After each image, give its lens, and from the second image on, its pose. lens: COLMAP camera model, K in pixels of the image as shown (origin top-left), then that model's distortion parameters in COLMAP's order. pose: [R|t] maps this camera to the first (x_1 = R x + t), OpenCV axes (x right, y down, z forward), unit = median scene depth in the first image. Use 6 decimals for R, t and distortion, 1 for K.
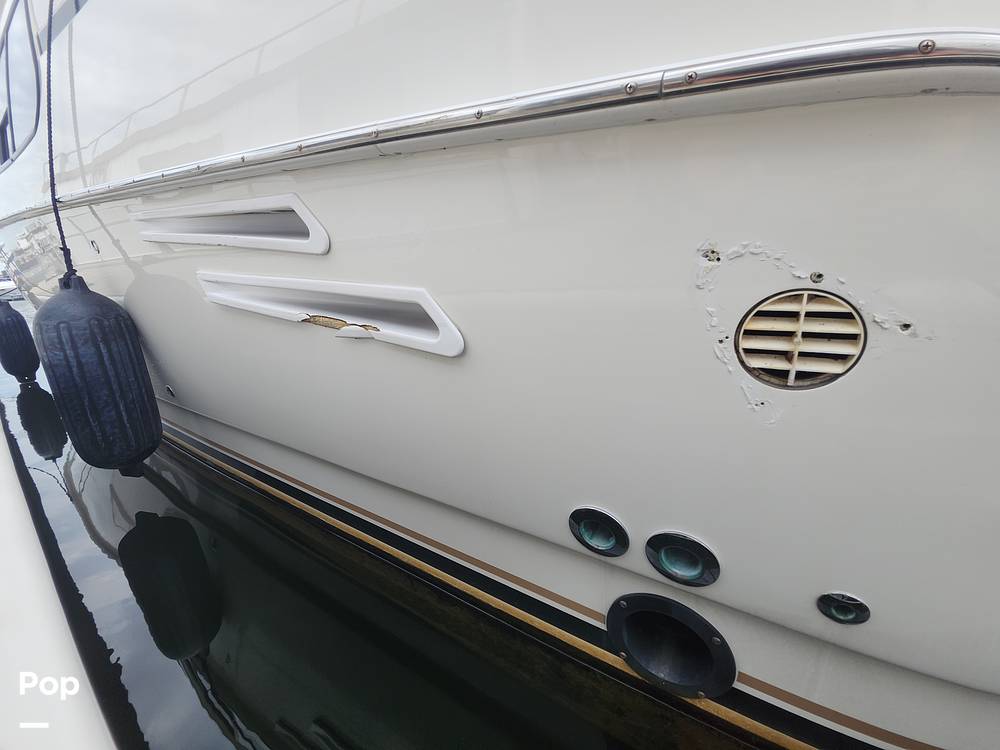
lens RADIAL K [[391.8, 0, 493.3], [0, 391.8, 378.7], [0, 0, 1]] dist [-0.001466, -0.010510]
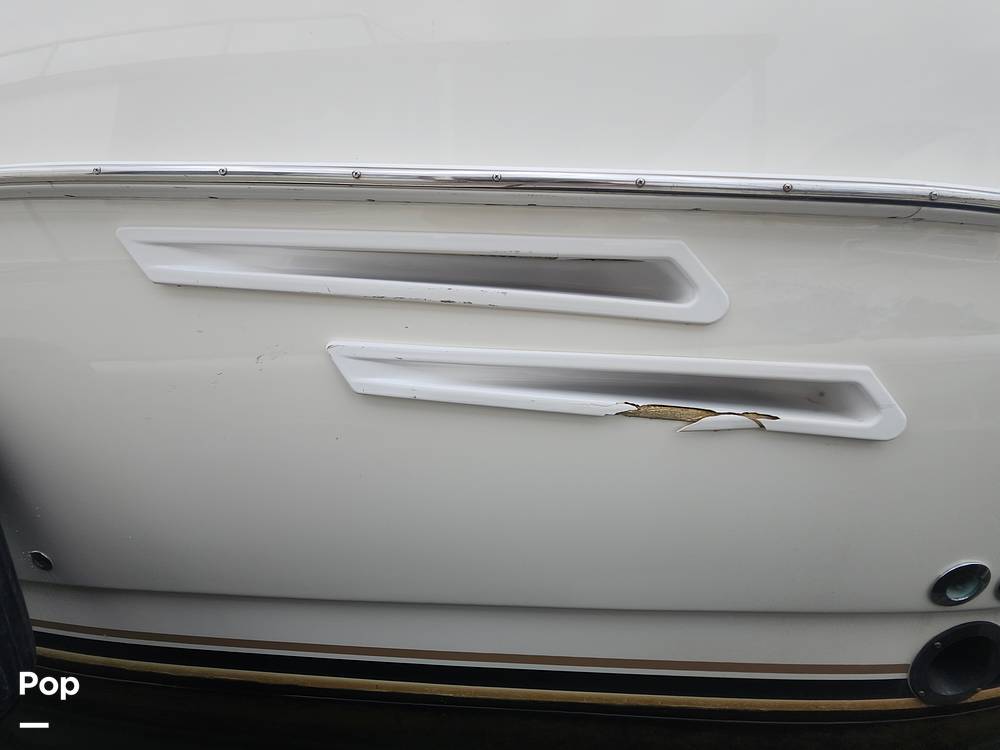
lens RADIAL K [[359.8, 0, 499.2], [0, 359.8, 369.1], [0, 0, 1]] dist [-0.001072, -0.007827]
pose [[0.879053, -0.056531, 0.473361, -0.989374], [0.121448, 0.986738, -0.107693, -0.186155], [-0.460995, 0.152157, 0.874261, 0.537366]]
